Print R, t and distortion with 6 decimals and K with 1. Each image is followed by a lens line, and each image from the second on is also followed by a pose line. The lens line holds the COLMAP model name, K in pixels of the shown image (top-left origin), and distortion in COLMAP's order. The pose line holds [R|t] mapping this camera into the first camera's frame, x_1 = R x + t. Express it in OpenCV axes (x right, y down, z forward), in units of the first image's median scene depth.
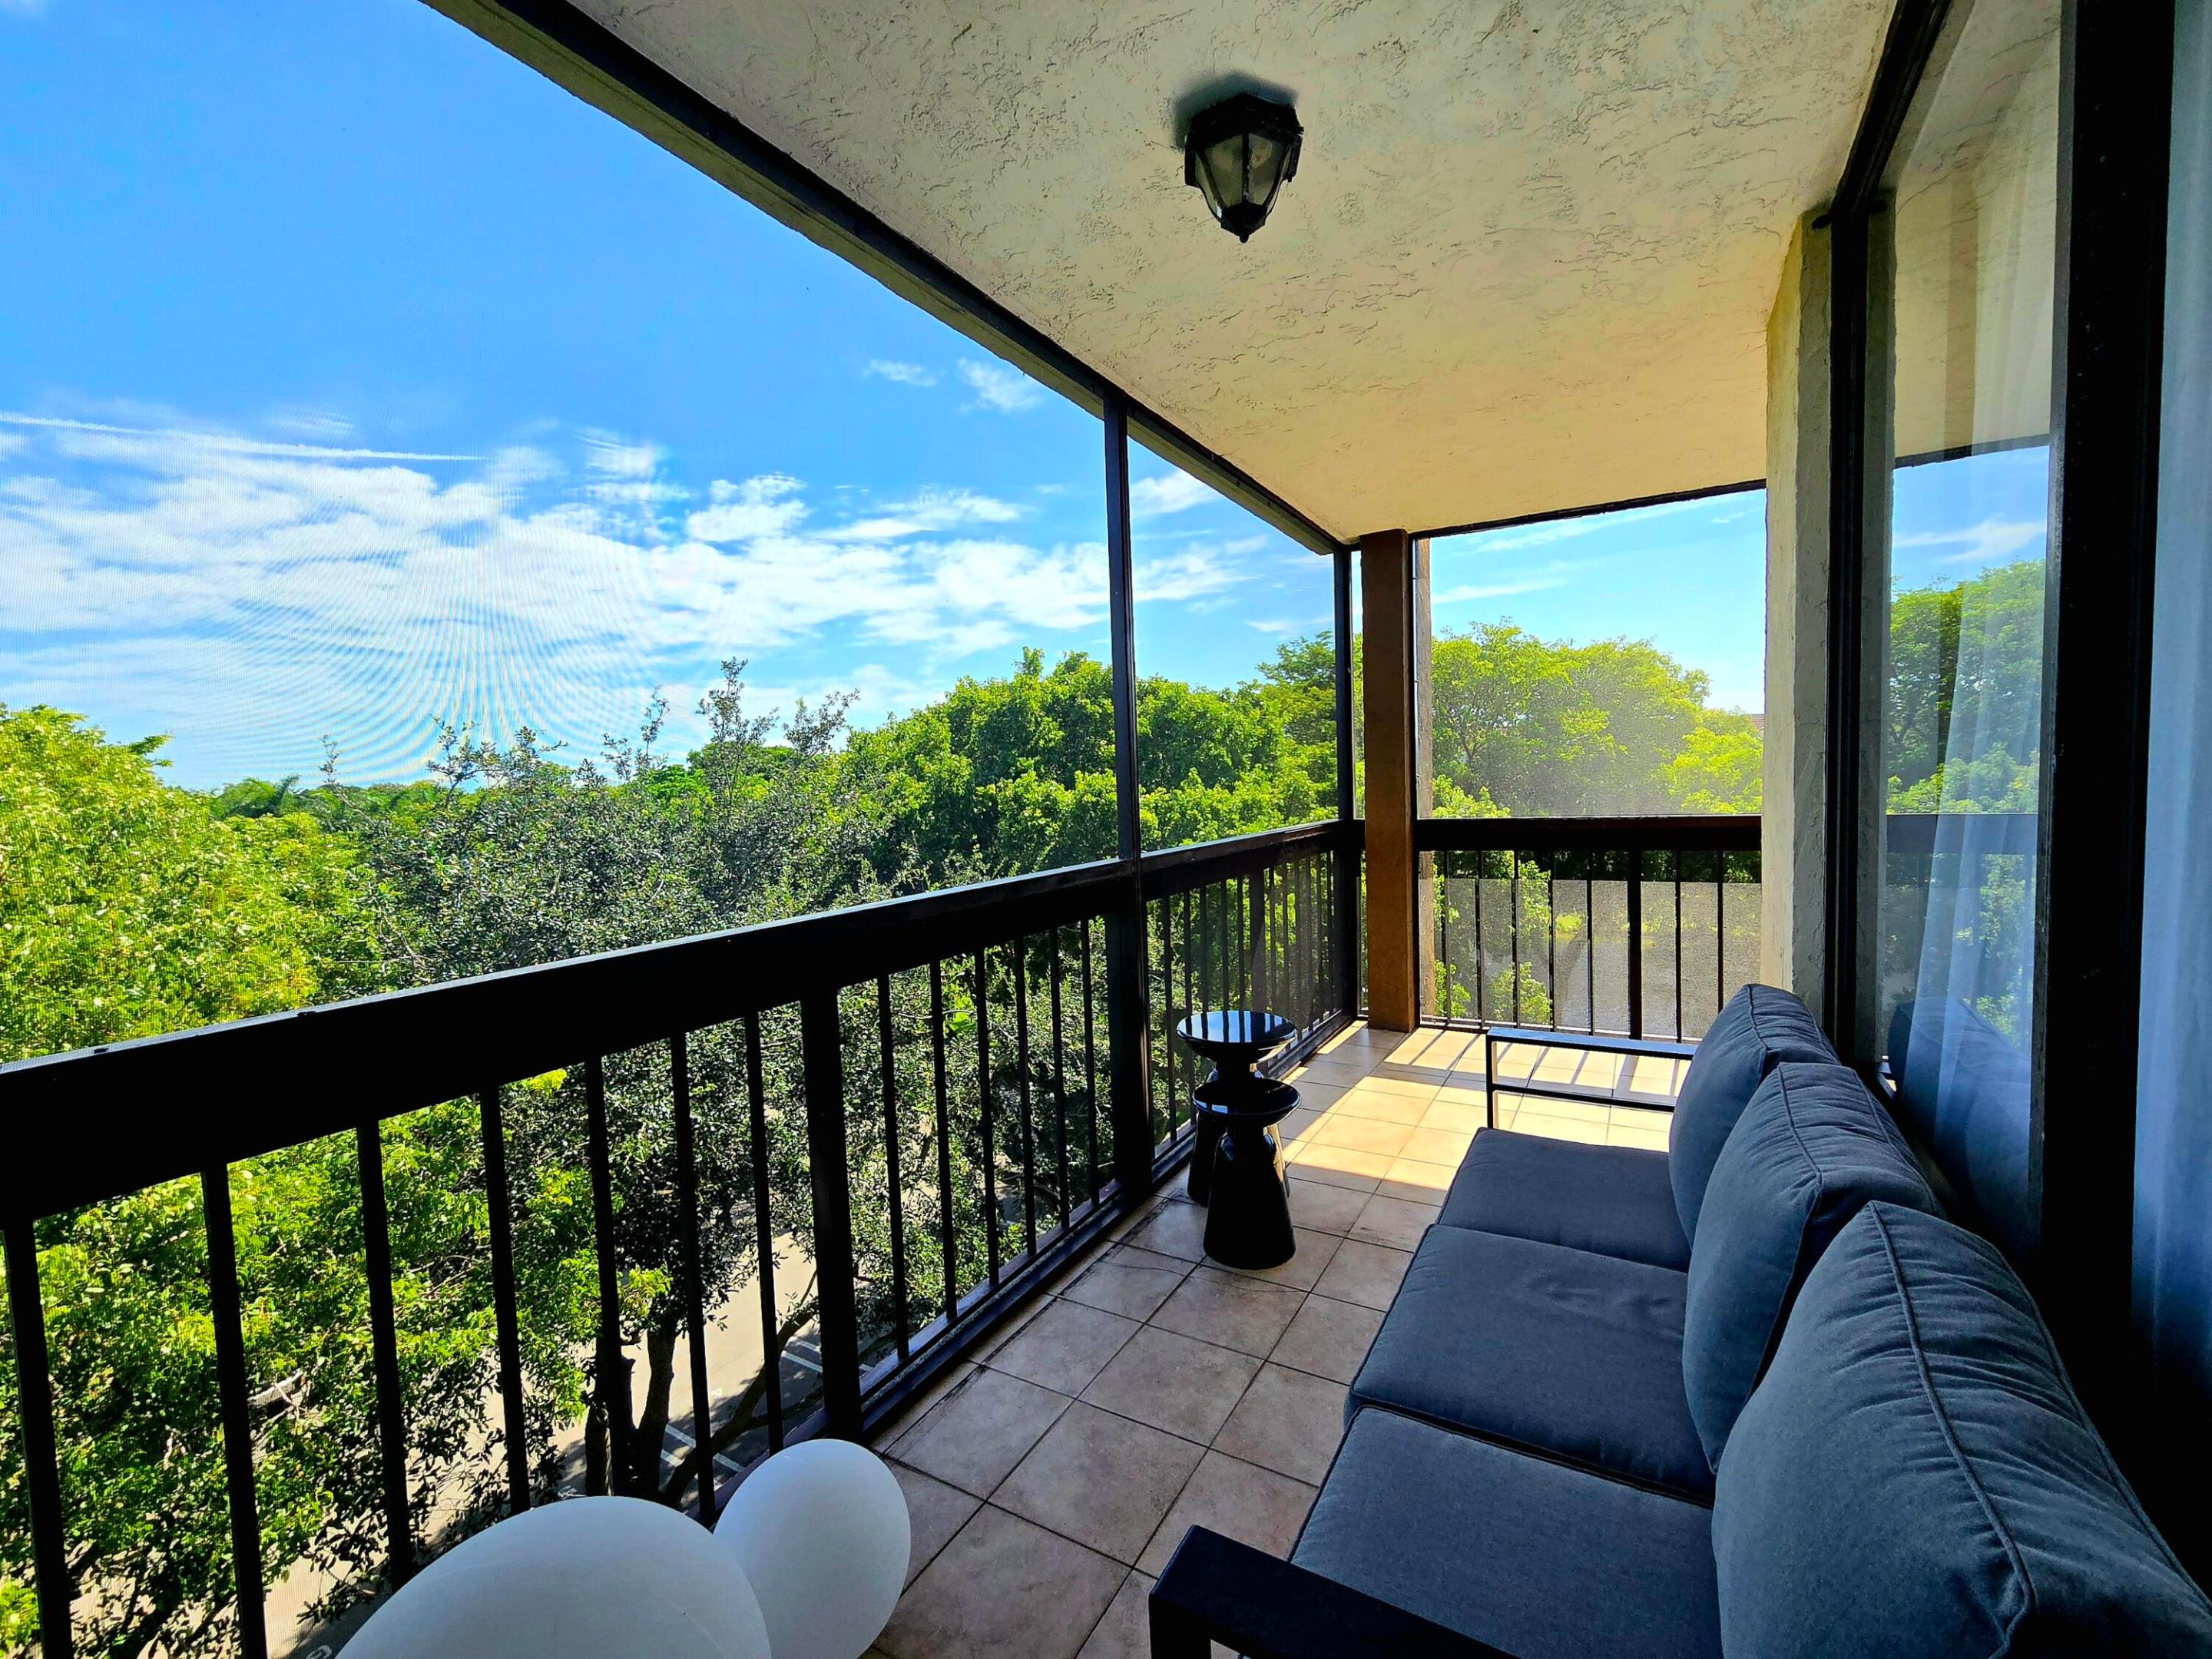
lens RADIAL K [[911.3, 0, 1106.0], [0, 911.3, 829.5], [0, 0, 1]] dist [0.000267, 0.000087]
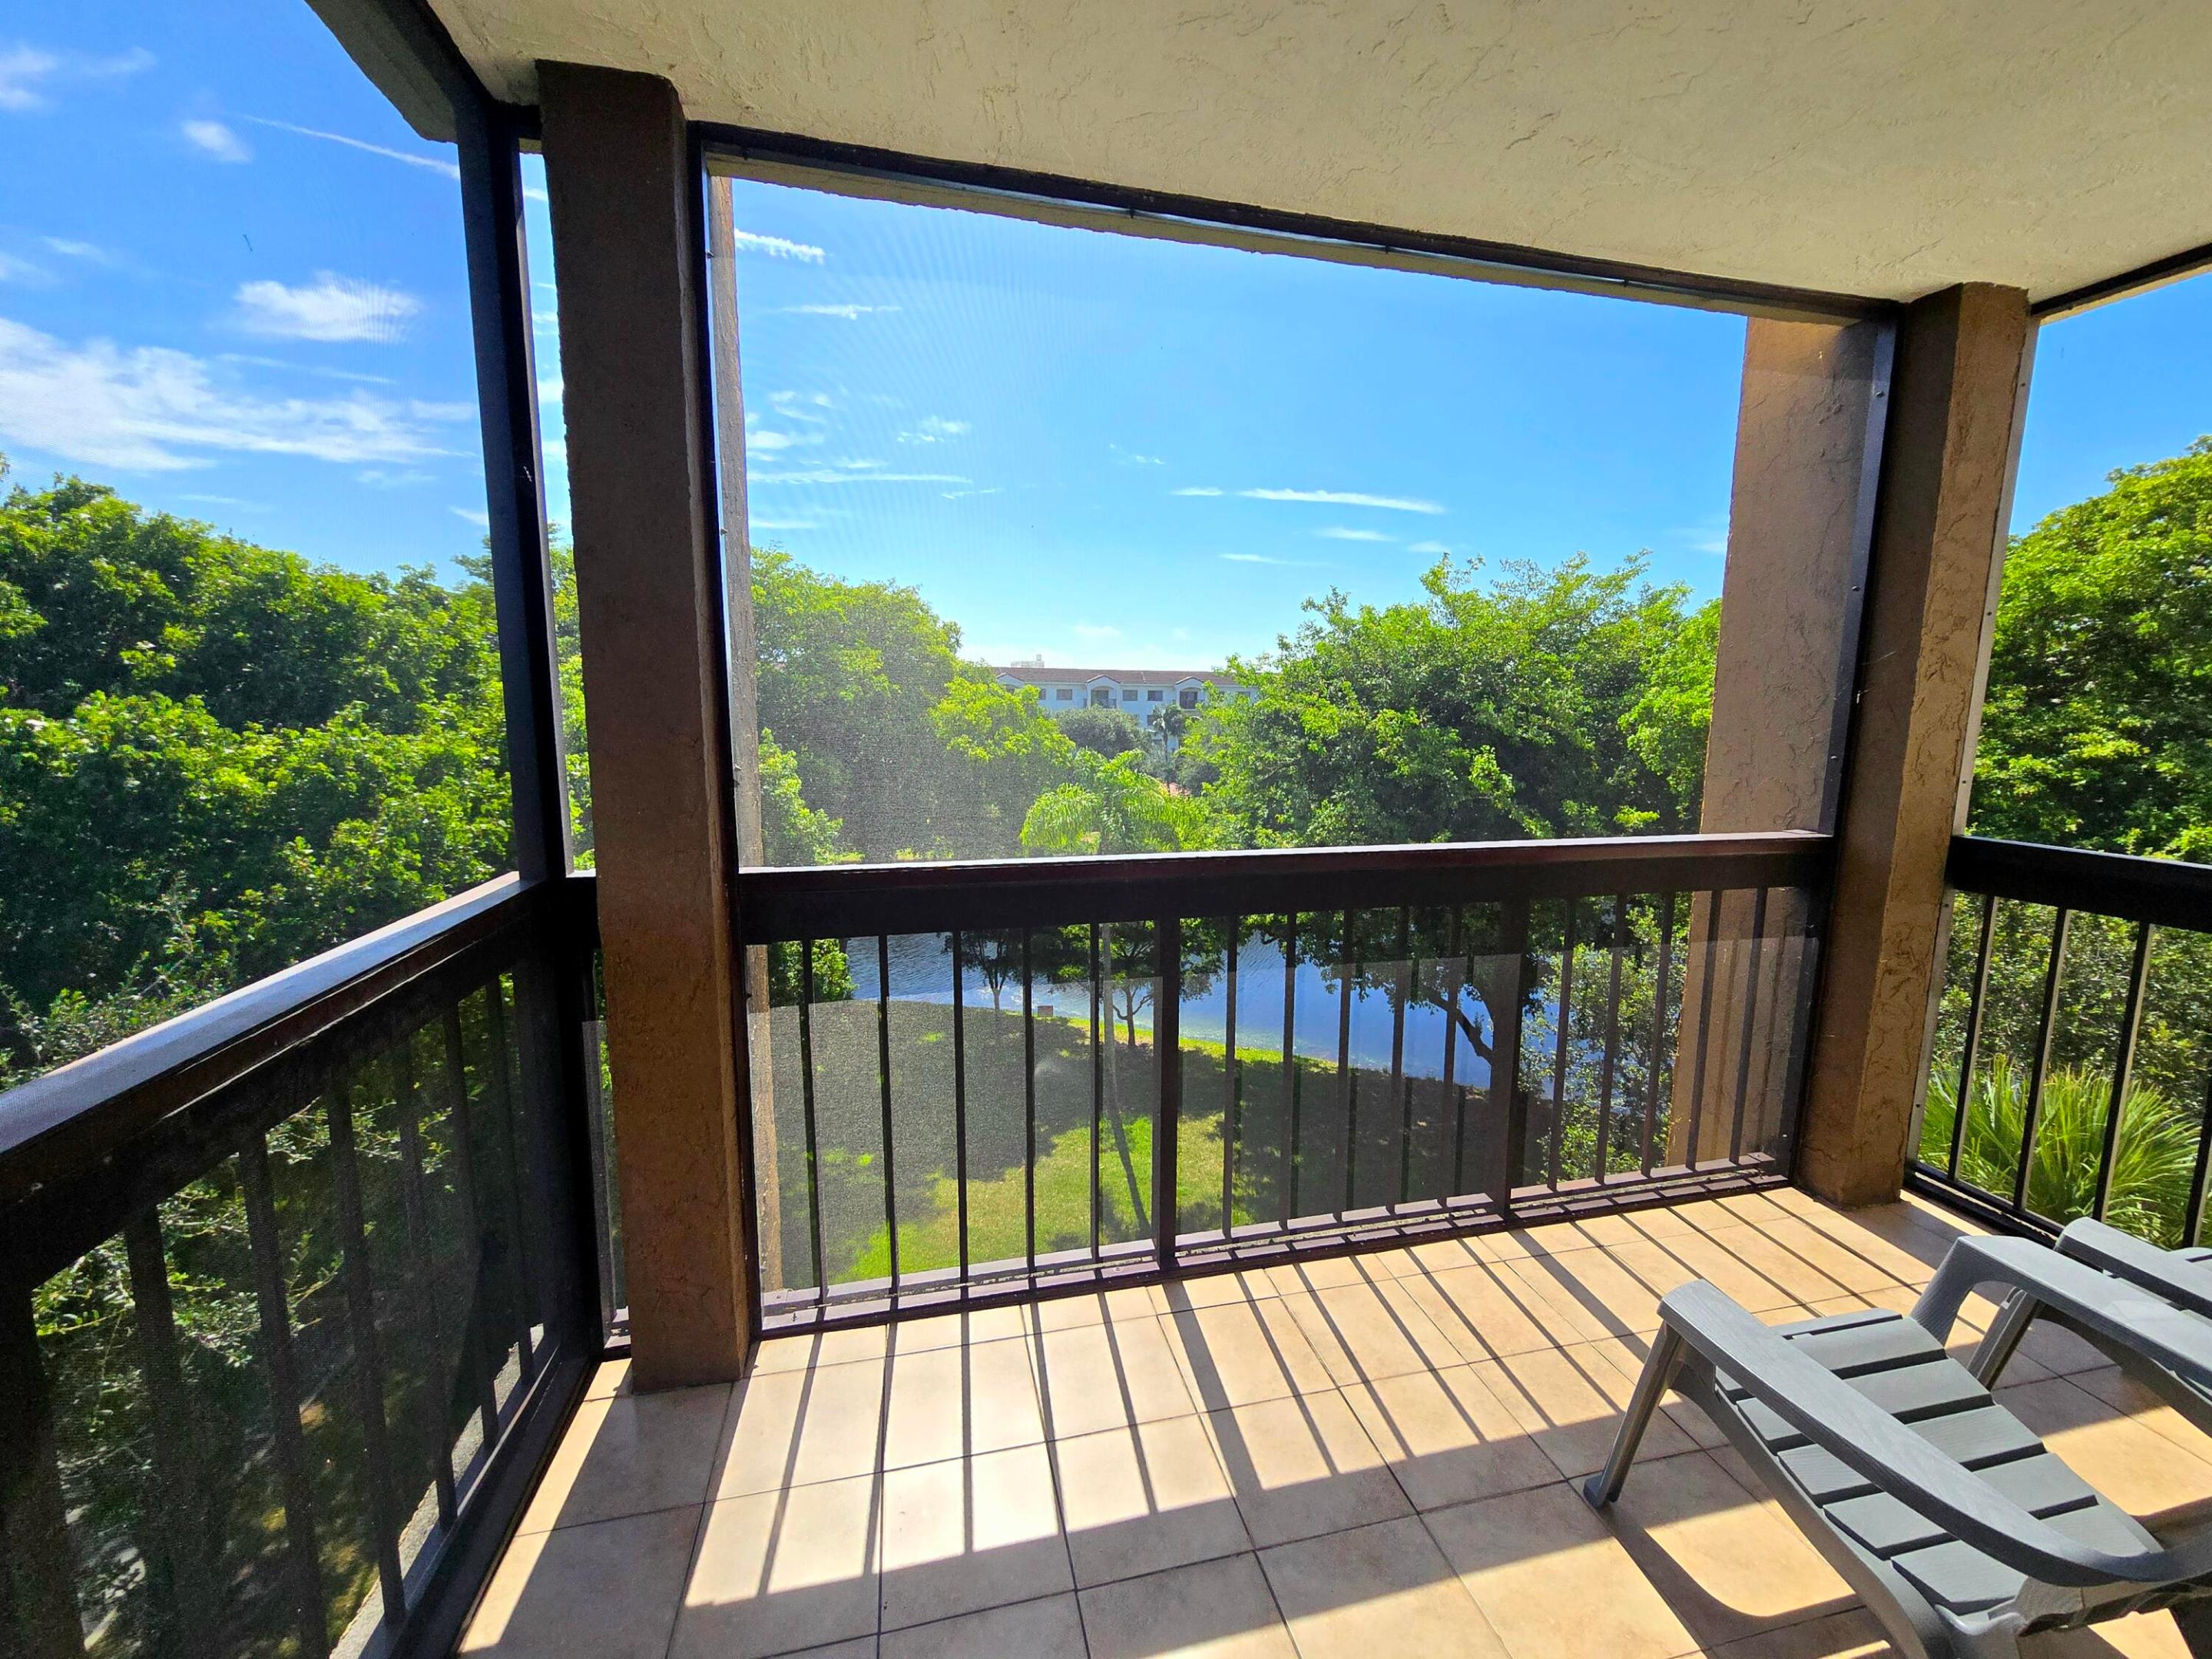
lens RADIAL K [[911.3, 0, 1106.0], [0, 911.3, 829.5], [0, 0, 1]] dist [0.000267, 0.000087]
pose [[0.722621, -0.055933, 0.688978, 0.034628], [0.007123, 0.997270, 0.073491, -0.011307], [-0.691208, -0.048198, 0.721047, 0.114175]]
